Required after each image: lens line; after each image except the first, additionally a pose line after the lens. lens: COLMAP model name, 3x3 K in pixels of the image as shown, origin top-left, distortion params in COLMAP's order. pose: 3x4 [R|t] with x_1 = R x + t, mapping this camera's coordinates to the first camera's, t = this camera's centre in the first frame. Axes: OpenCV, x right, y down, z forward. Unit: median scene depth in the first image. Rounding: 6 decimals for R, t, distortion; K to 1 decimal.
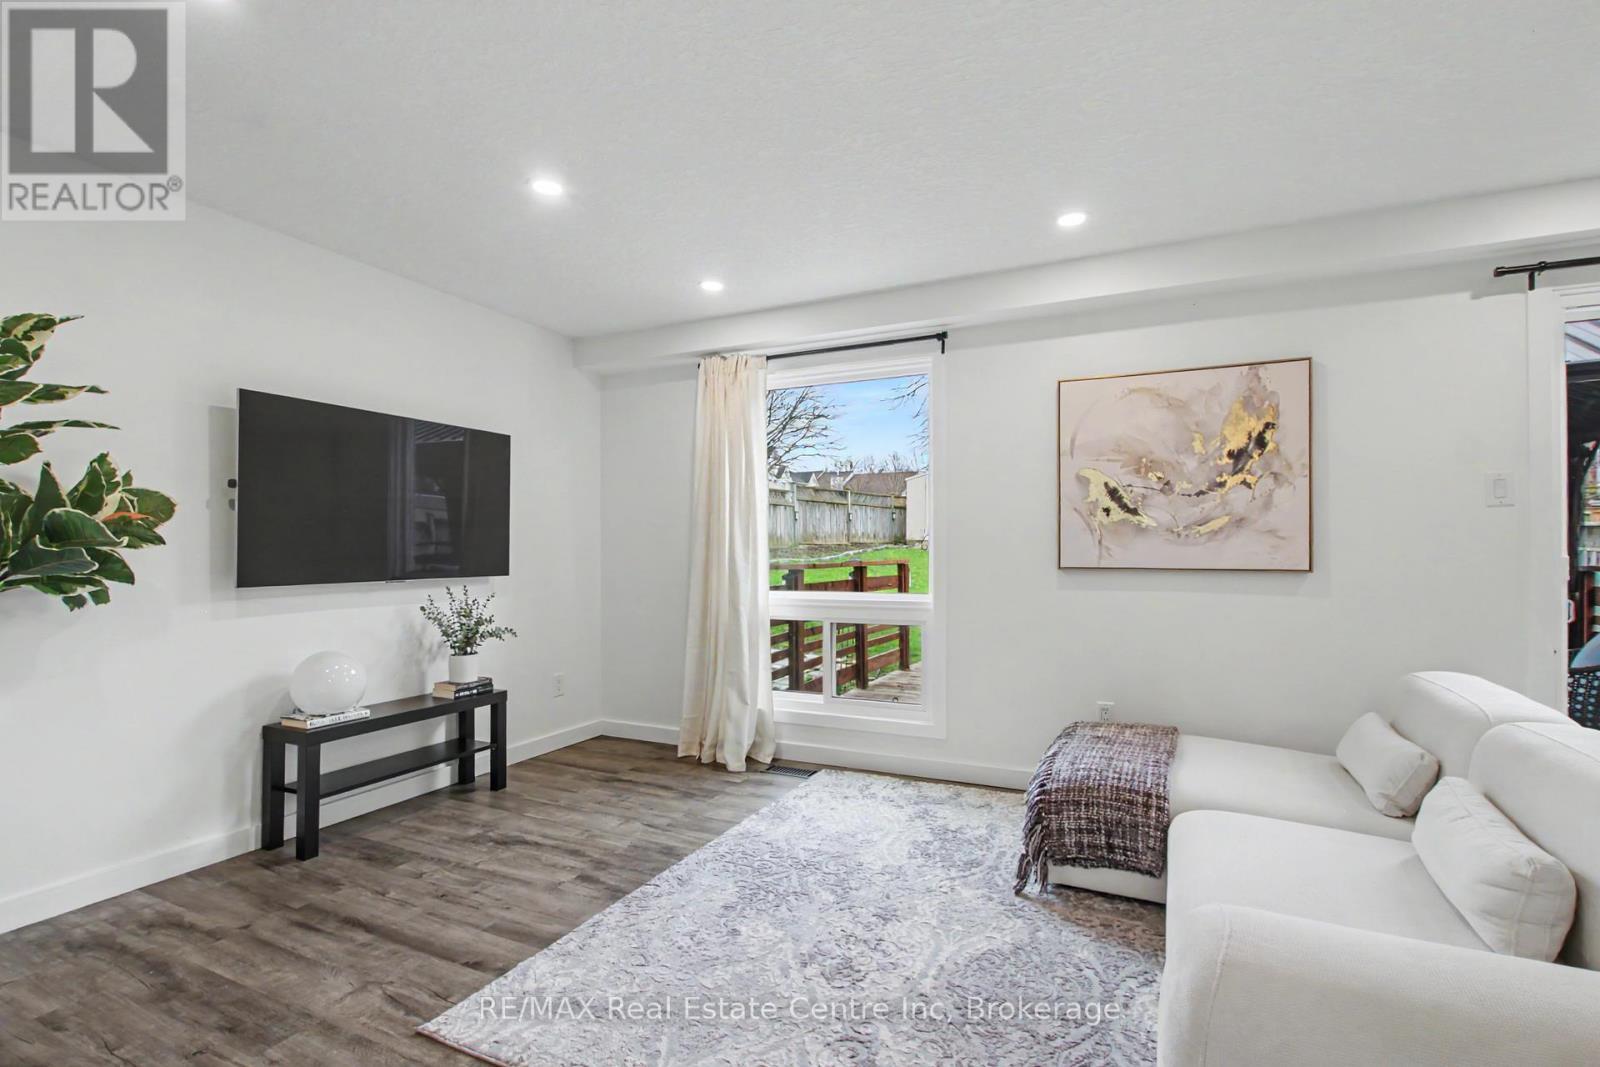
lens RADIAL K [[750.4, 0, 797.8], [0, 750.4, 546.5], [0, 0, 1]] dist [0.000096, 0.000341]
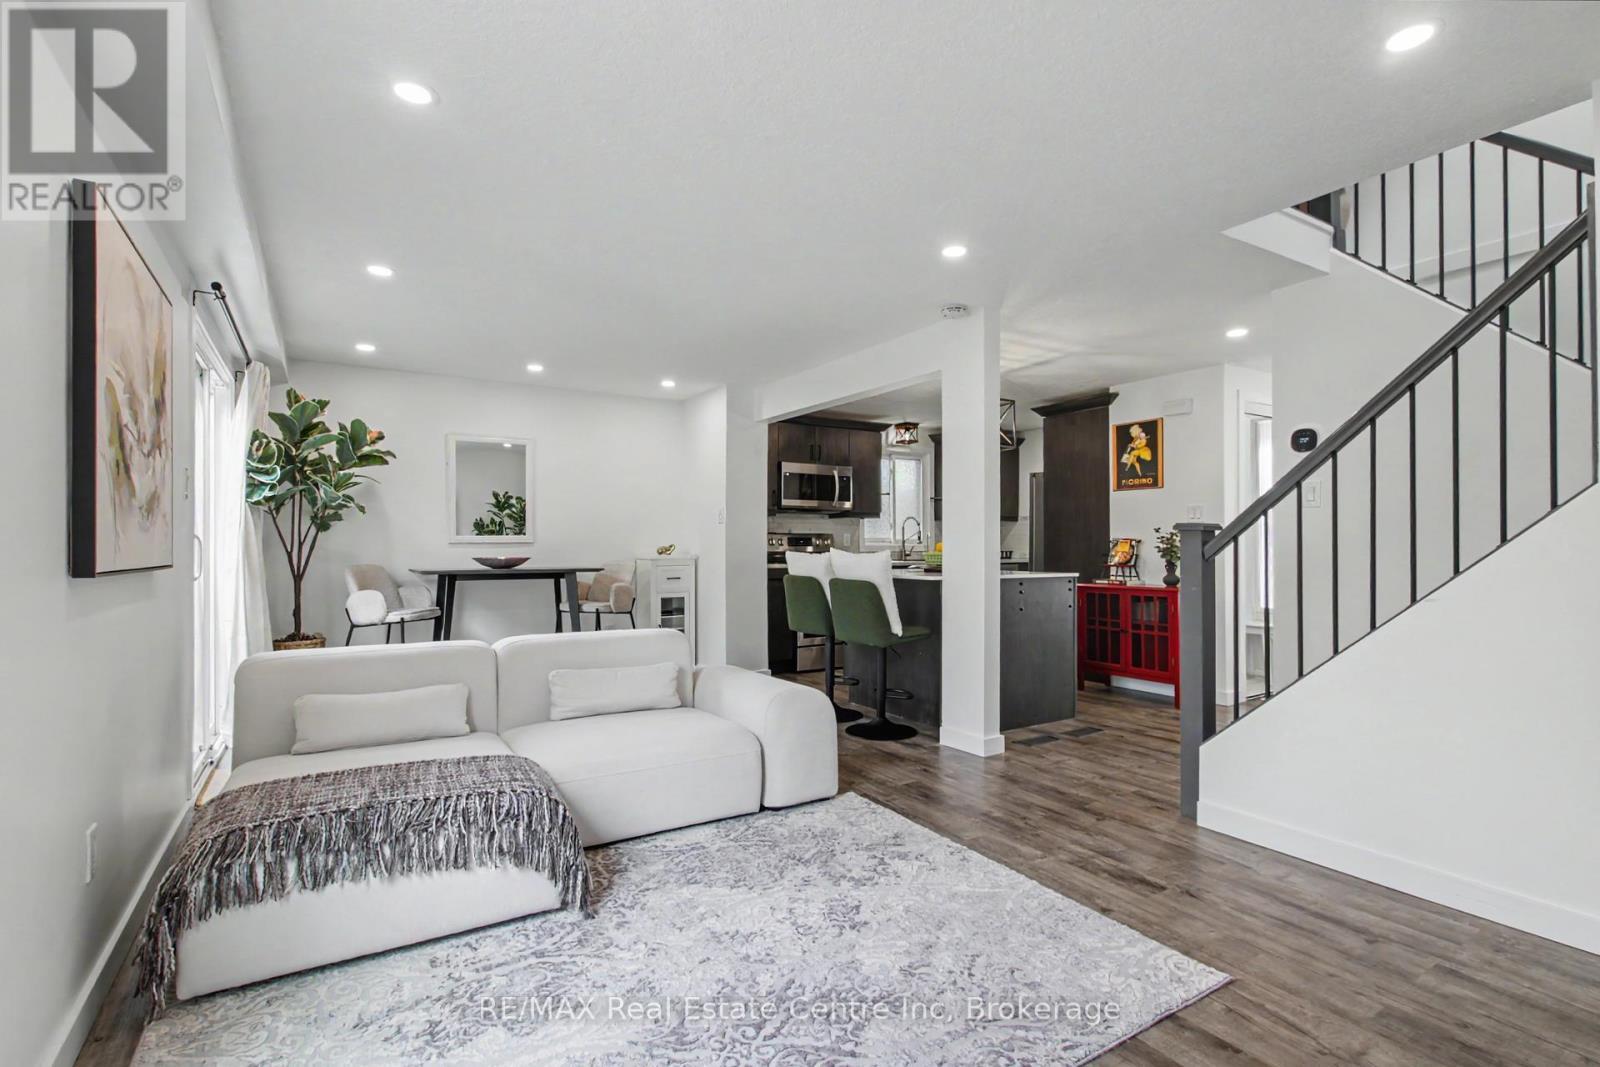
lens RADIAL K [[744.2, 0, 800.0], [0, 744.2, 533.5], [0, 0, 1]] dist [-0.000443, 0.000185]
pose [[-0.841735, 0.012131, 0.539755, -0.325626], [0.003633, 0.999852, -0.016806, 0.010803], [-0.539879, -0.012185, -0.841654, 1.287626]]
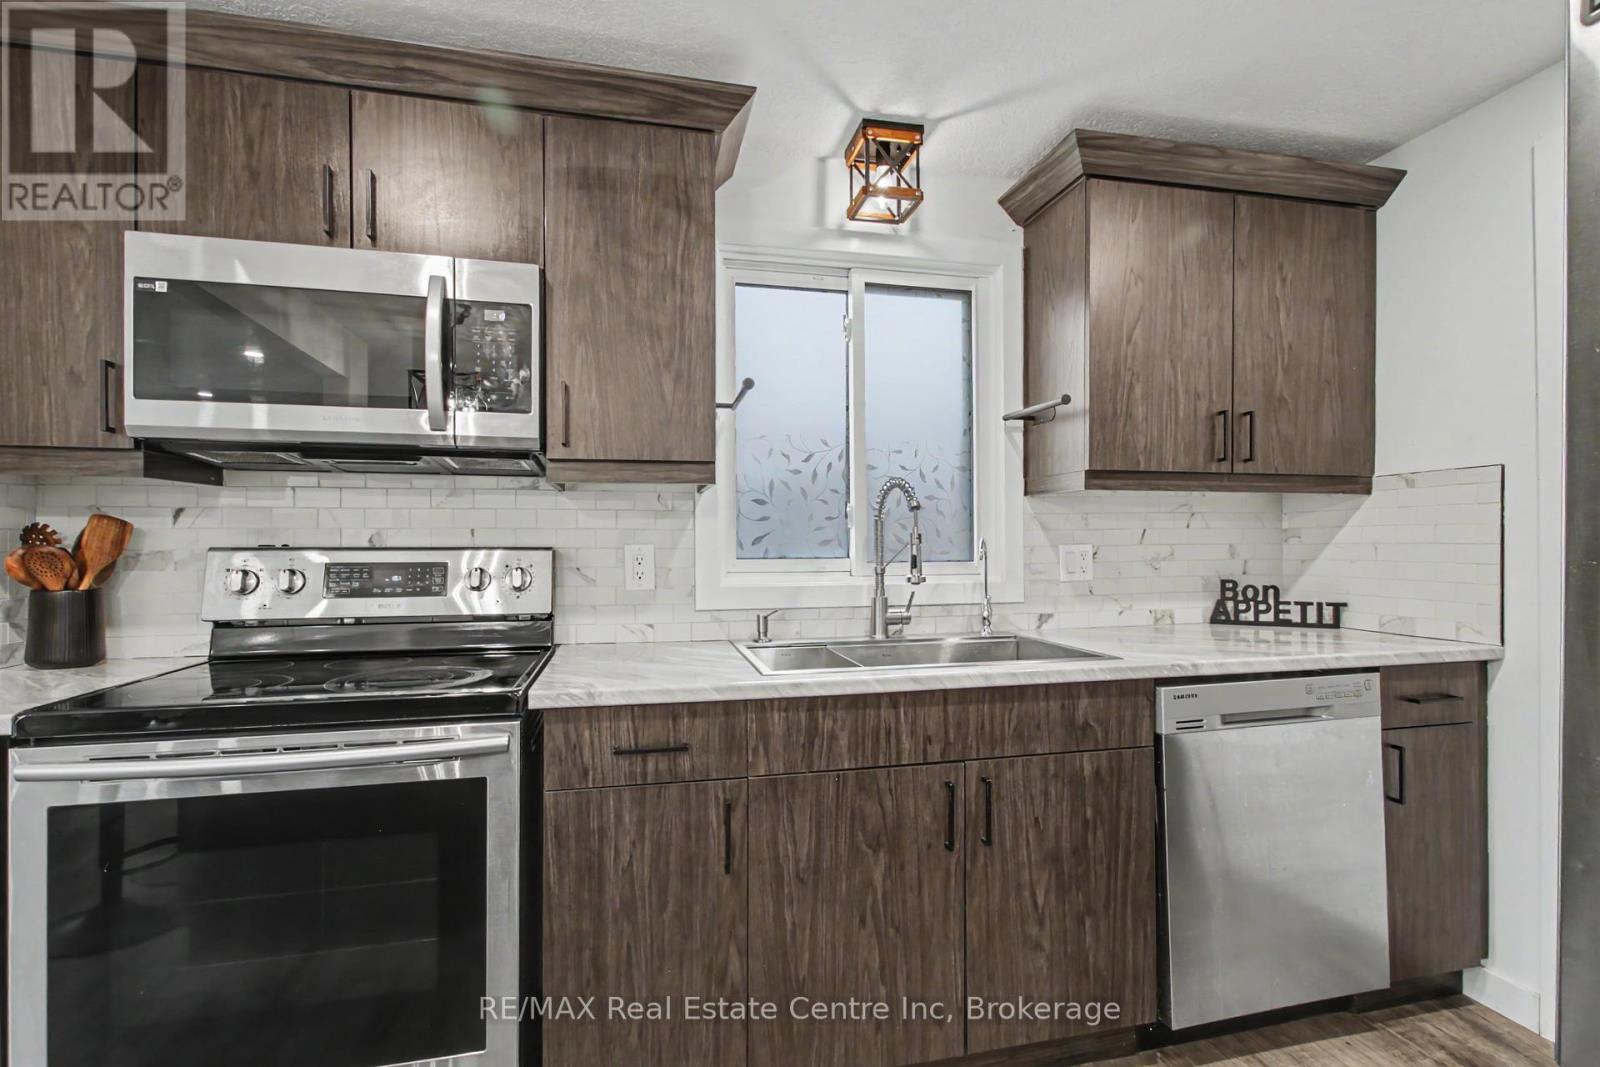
lens RADIAL K [[750.4, 0, 797.8], [0, 750.4, 546.5], [0, 0, 1]] dist [0.000096, 0.000341]
pose [[-0.616550, 0.004752, 0.787302, 0.240899], [0.001879, 0.999988, -0.004564, -0.026816], [-0.787314, -0.001334, -0.616551, -0.558988]]
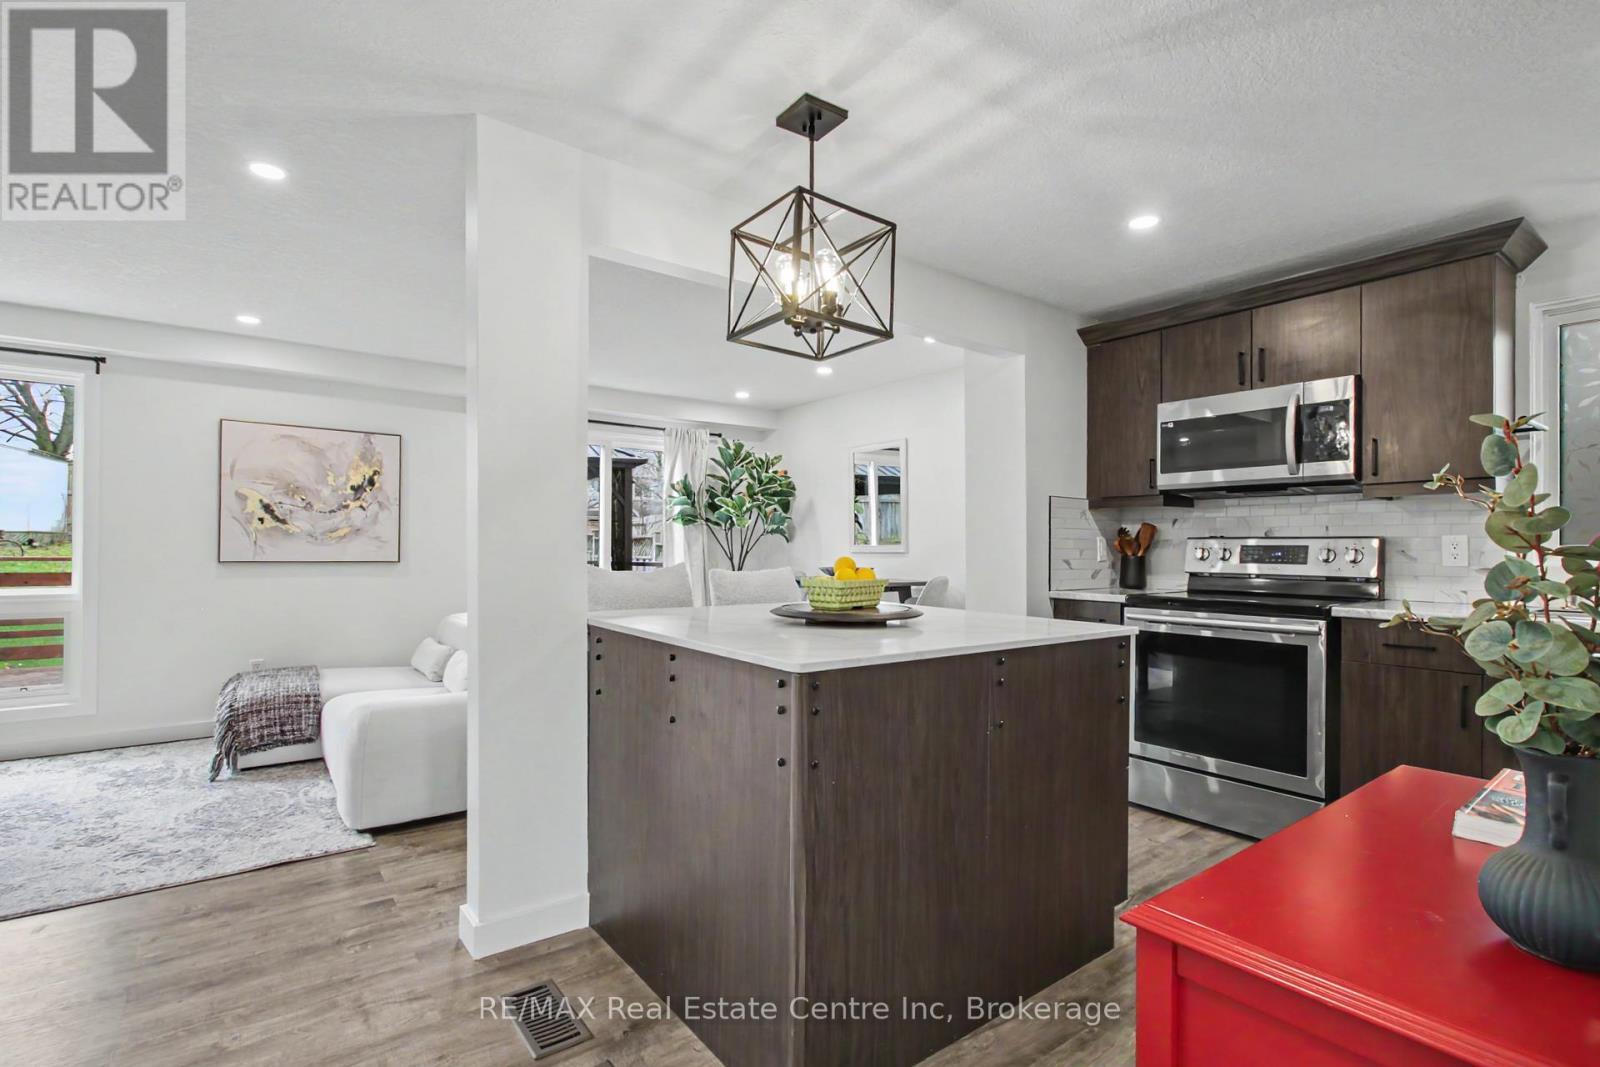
lens RADIAL K [[750.4, 0, 797.8], [0, 750.4, 546.5], [0, 0, 1]] dist [0.000096, 0.000341]
pose [[0.459349, 0.007699, 0.888222, -0.393507], [-0.009954, 0.999944, -0.003519, -0.004218], [-0.888200, -0.007225, 0.459400, -0.556002]]
